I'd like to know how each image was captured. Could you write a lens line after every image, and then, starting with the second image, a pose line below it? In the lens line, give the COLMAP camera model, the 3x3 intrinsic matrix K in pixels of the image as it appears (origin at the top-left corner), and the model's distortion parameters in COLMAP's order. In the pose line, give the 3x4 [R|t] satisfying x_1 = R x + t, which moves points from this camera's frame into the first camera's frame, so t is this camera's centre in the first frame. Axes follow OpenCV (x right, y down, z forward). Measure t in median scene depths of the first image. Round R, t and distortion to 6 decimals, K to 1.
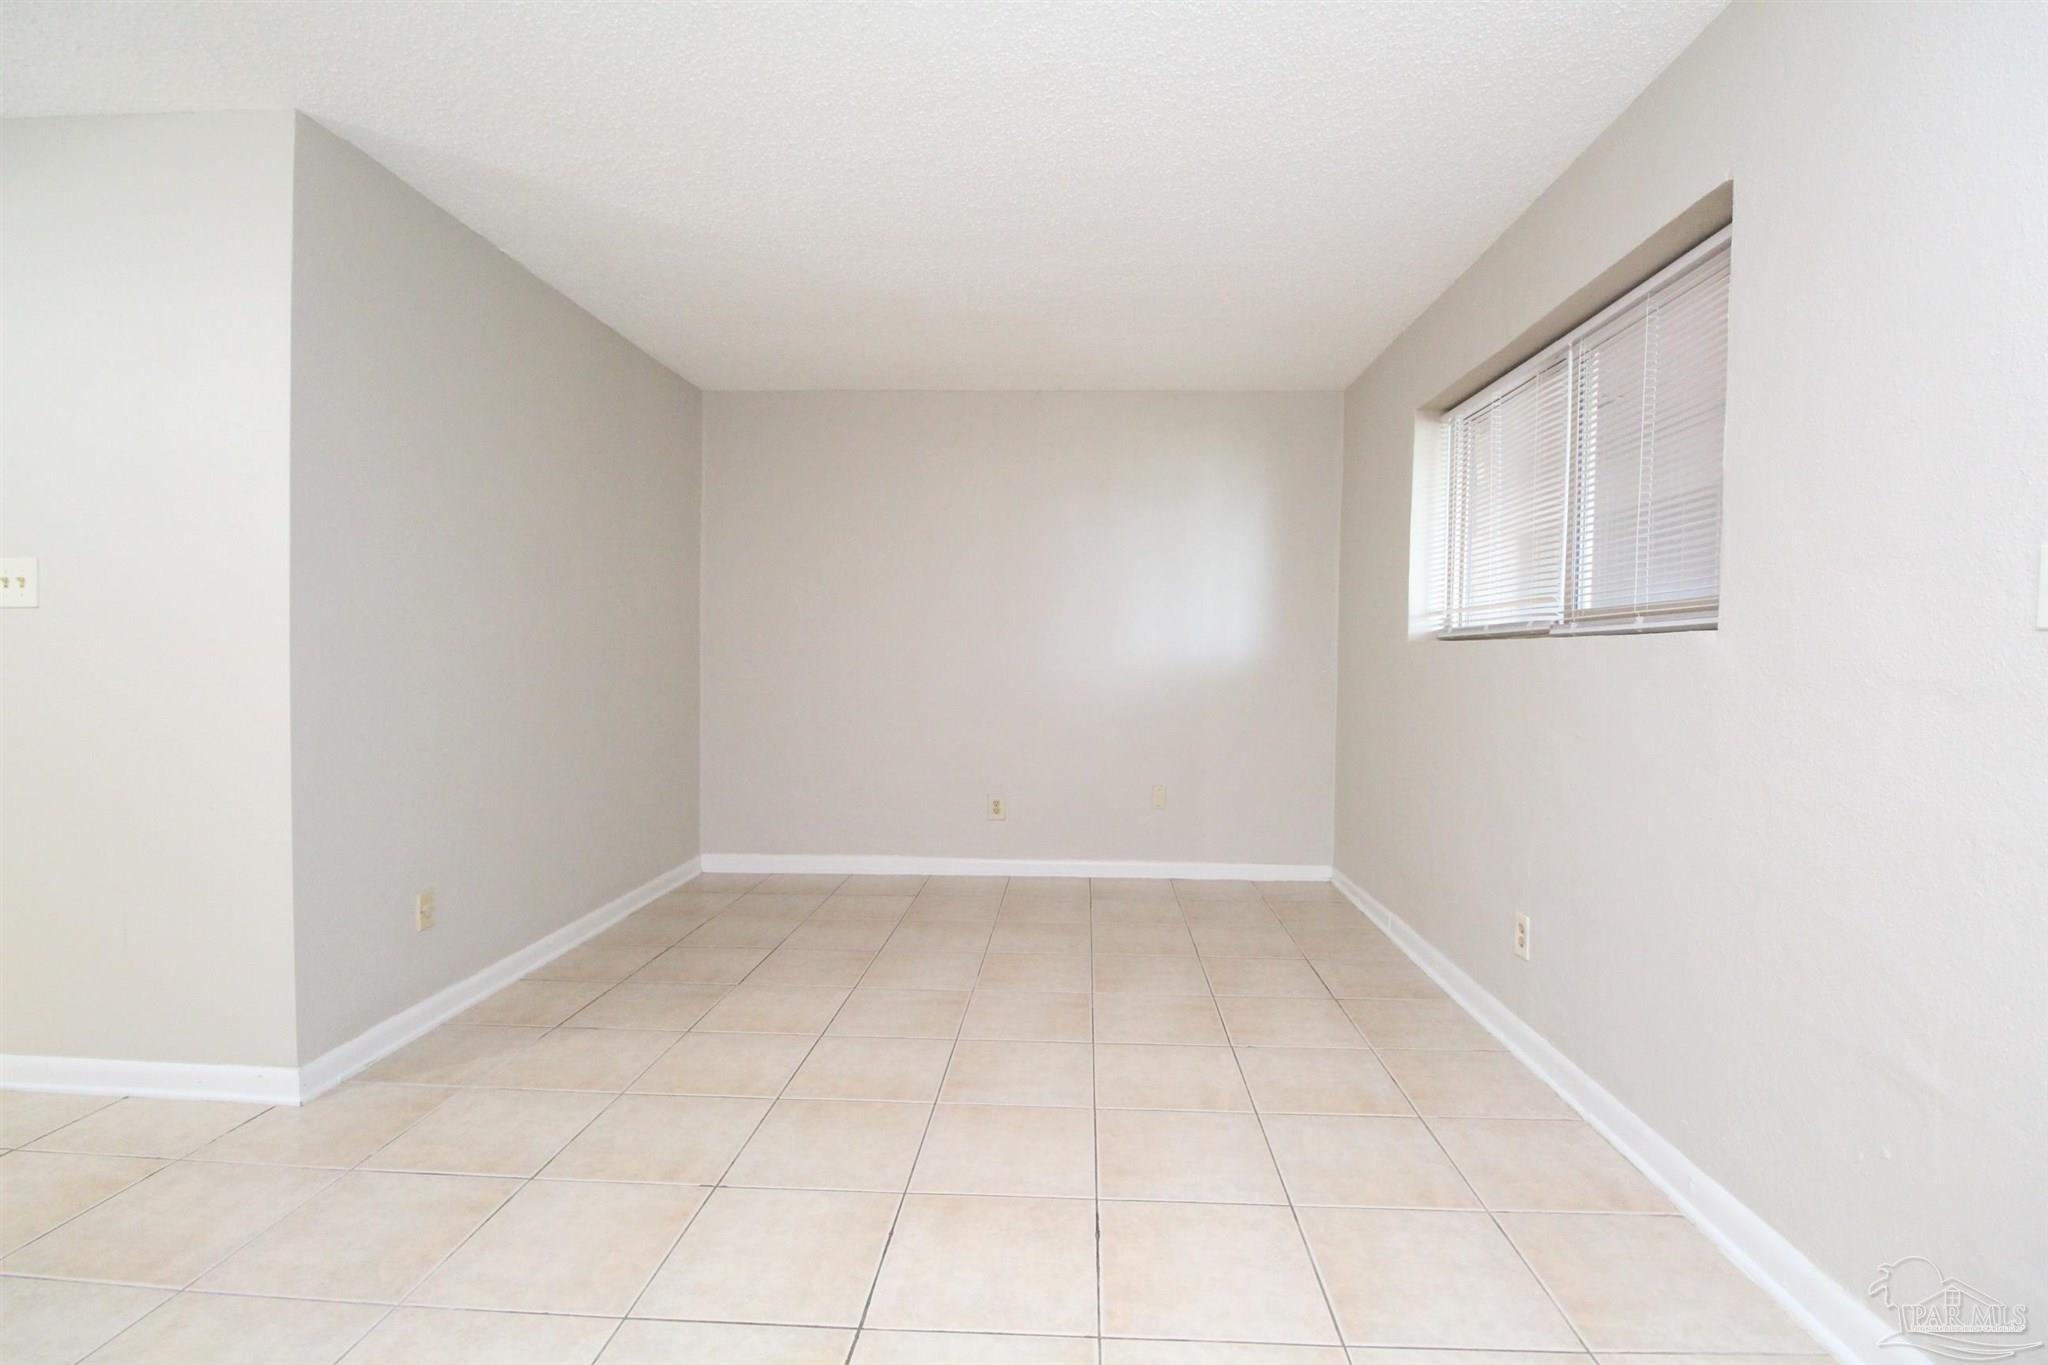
lens RADIAL K [[953.2, 0, 1032.4], [0, 953.2, 685.8], [0, 0, 1]] dist [-0.008971, -0.008241]
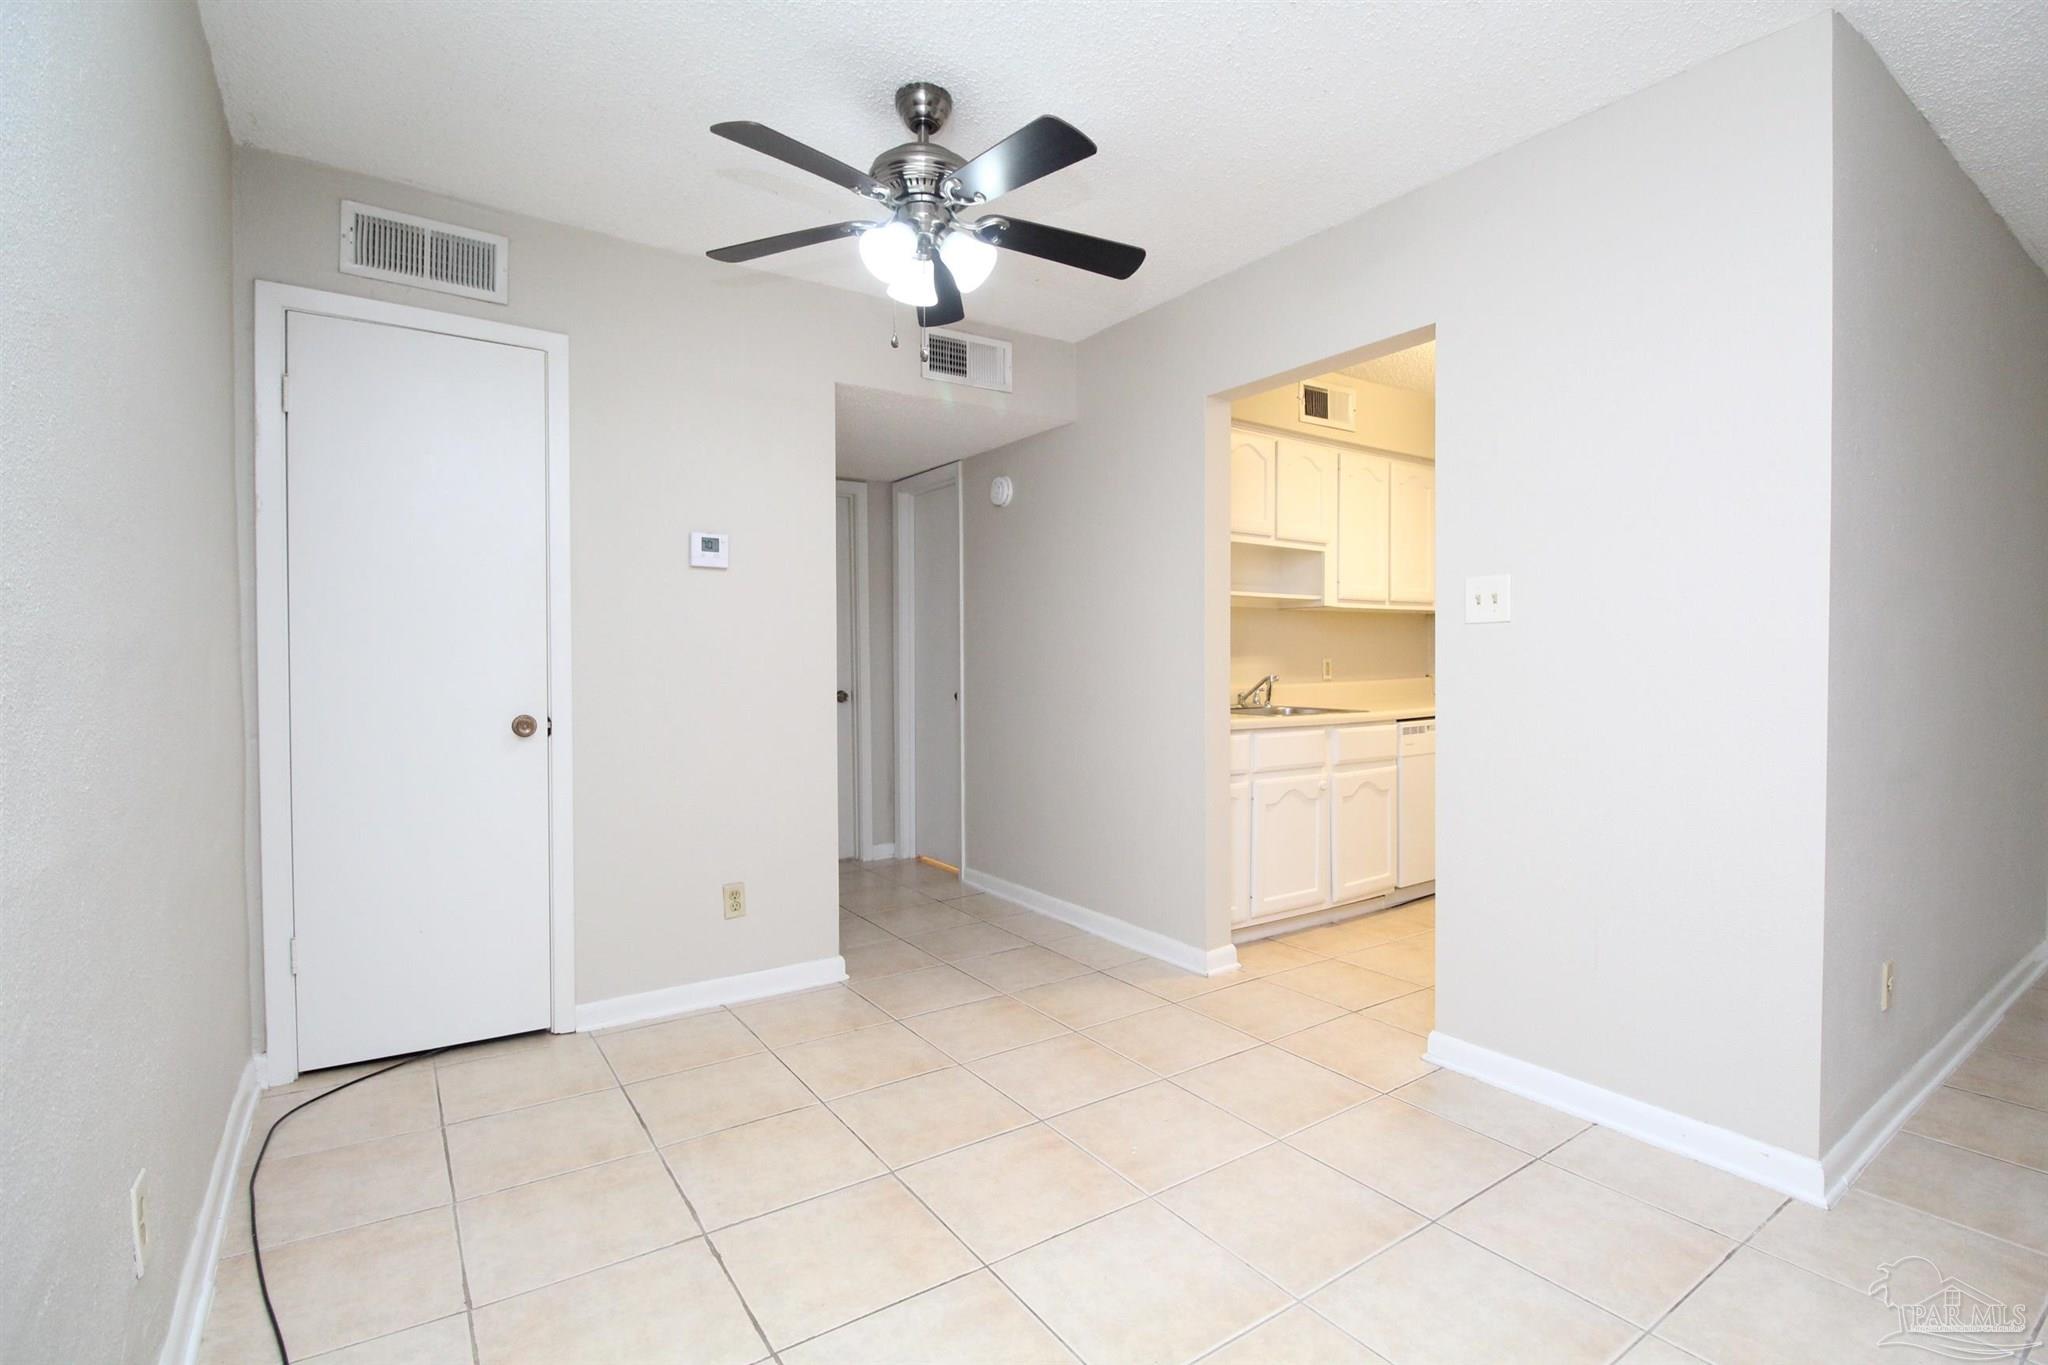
lens RADIAL K [[953.2, 0, 1033.5], [0, 953.2, 679.4], [0, 0, 1]] dist [-0.008971, -0.008241]
pose [[0.586151, -0.000626, -0.810201, -0.488590], [-0.008919, 0.999934, -0.007225, -0.006718], [0.810153, 0.011461, 0.586107, -0.049003]]
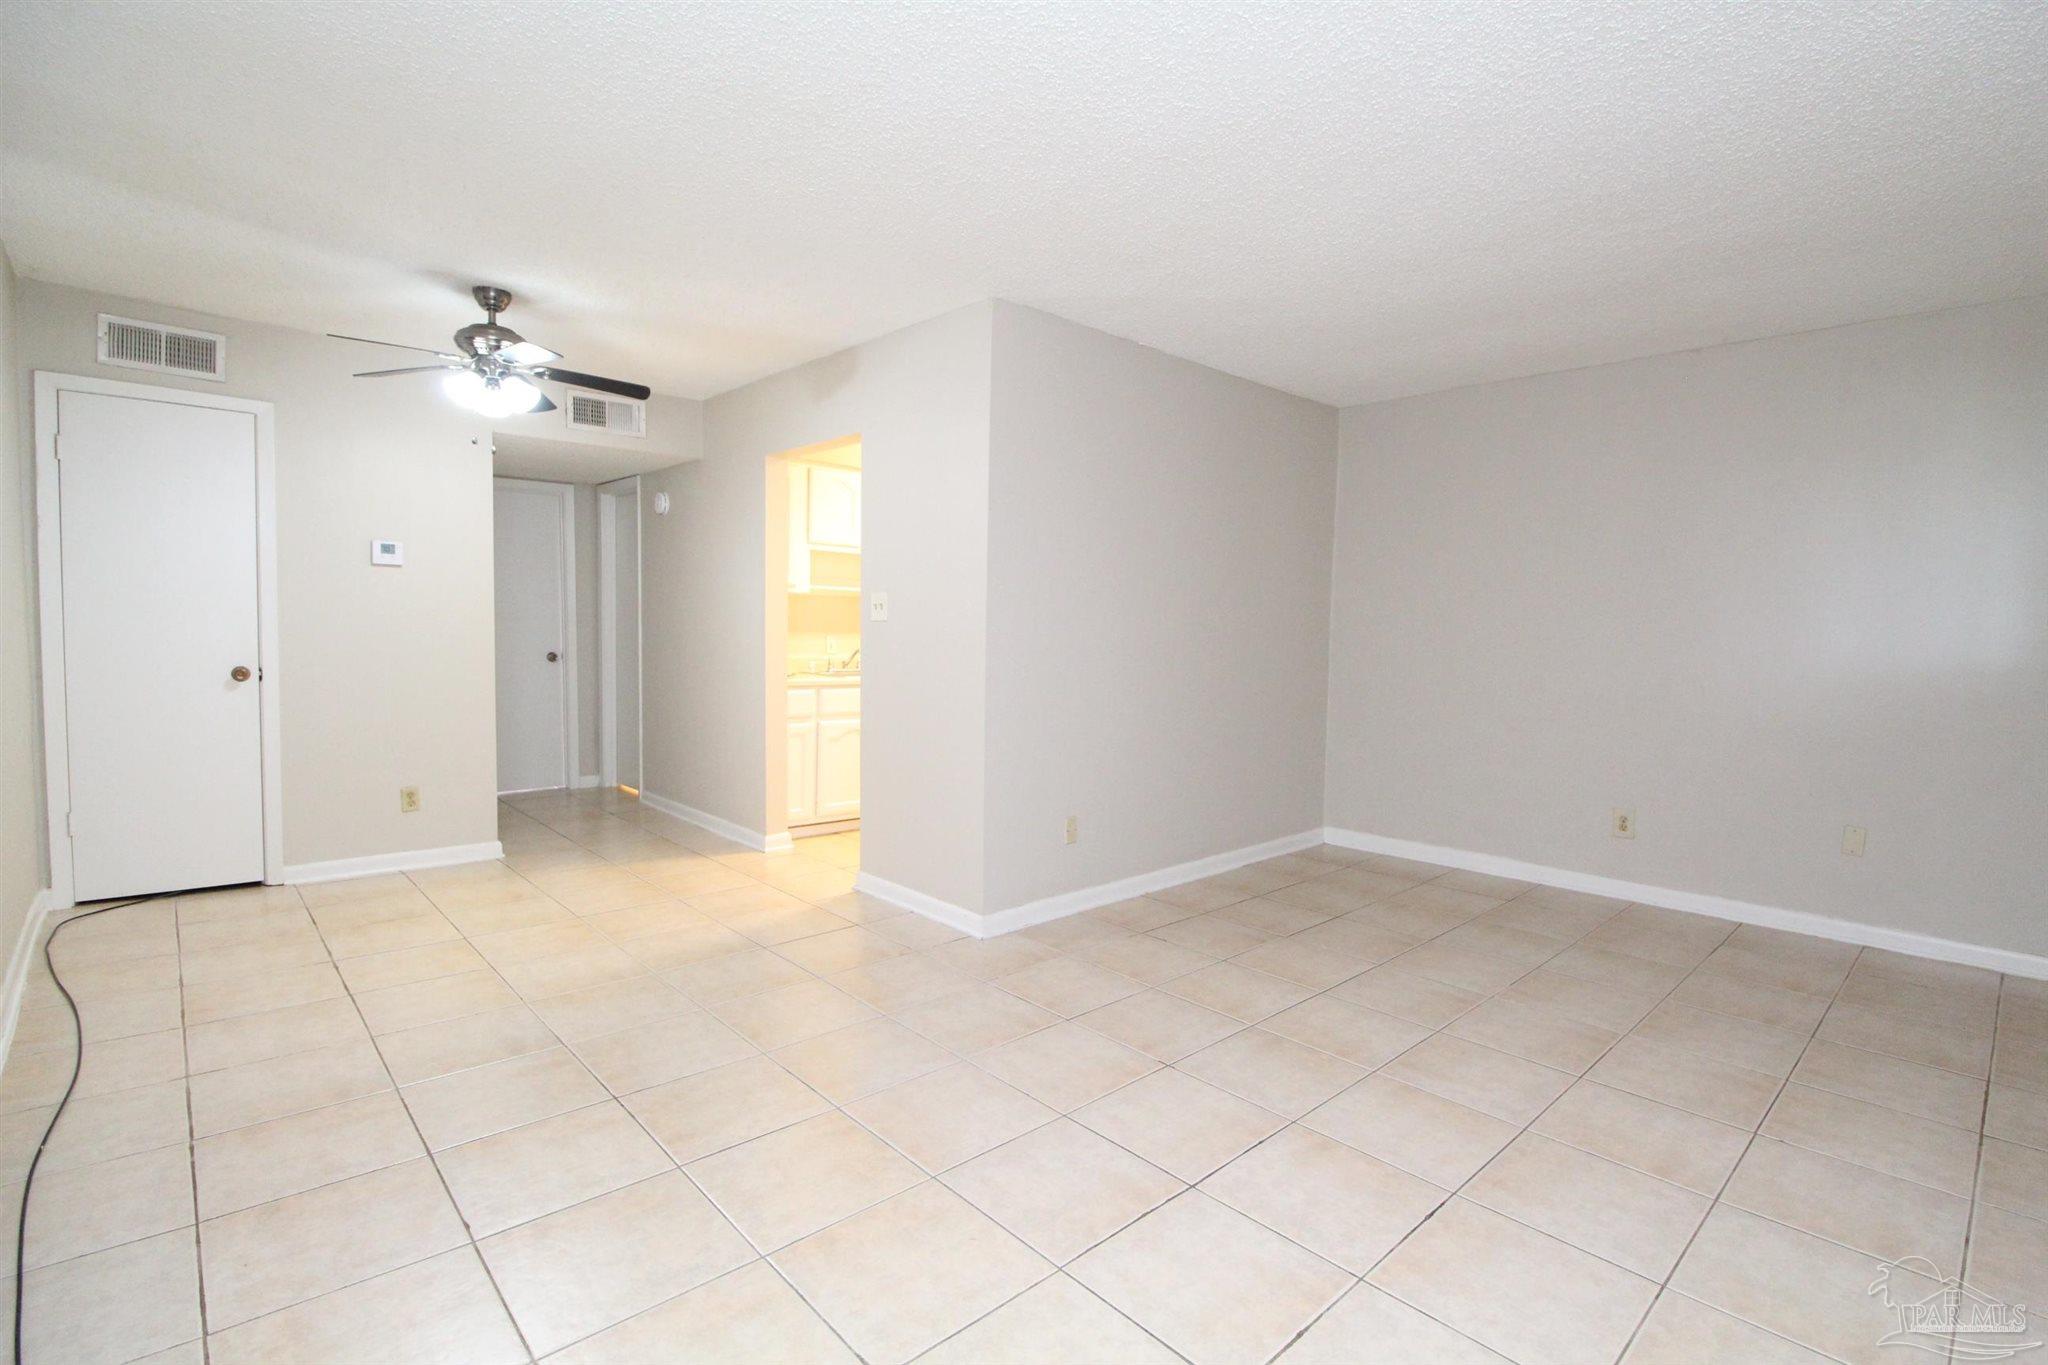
lens RADIAL K [[953.2, 0, 1035.4], [0, 953.2, 682.9], [0, 0, 1]] dist [-0.008971, -0.008241]
pose [[0.700912, 0.042347, -0.711990, 0.367403], [-0.029418, 0.999103, 0.030464, -0.028244], [0.712641, -0.000407, 0.701529, -0.042647]]
